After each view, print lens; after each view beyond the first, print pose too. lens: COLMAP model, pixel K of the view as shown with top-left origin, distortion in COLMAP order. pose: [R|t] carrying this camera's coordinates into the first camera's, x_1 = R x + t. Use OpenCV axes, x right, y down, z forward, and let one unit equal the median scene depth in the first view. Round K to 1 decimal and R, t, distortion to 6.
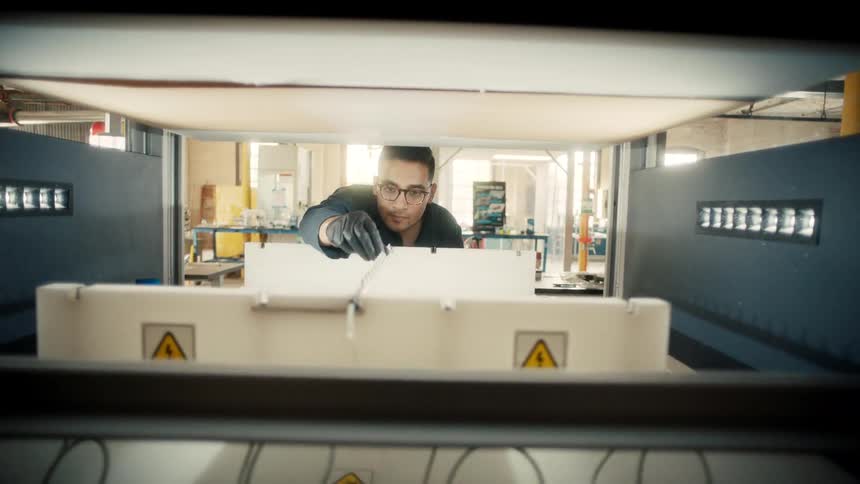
lens RADIAL K [[548.3, 0, 428.2], [0, 548.3, 241.6], [0, 0, 1]] dist [-0.038424, 0.011535]
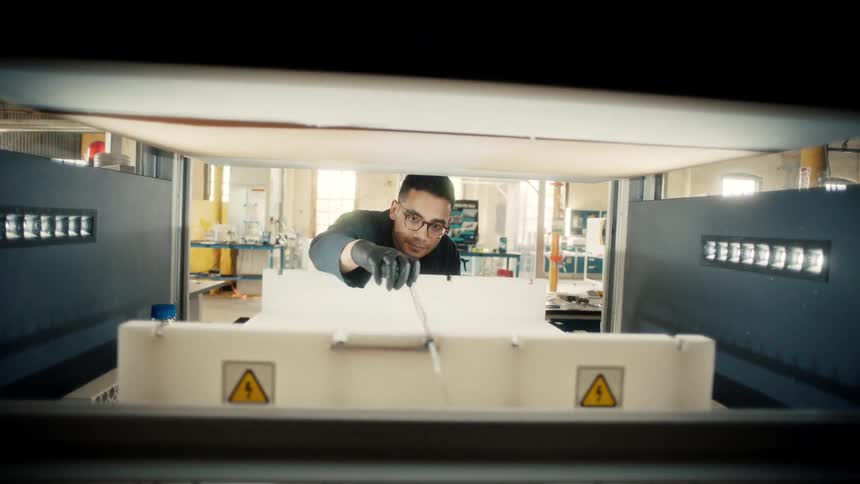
lens RADIAL K [[548.3, 0, 432.4], [0, 548.3, 243.1], [0, 0, 1]] dist [-0.038424, 0.011535]
pose [[0.997920, 0.011008, 0.063513, -0.102065], [-0.009285, 0.999583, -0.027353, -0.024597], [-0.063788, 0.026706, 0.997606, -0.030443]]
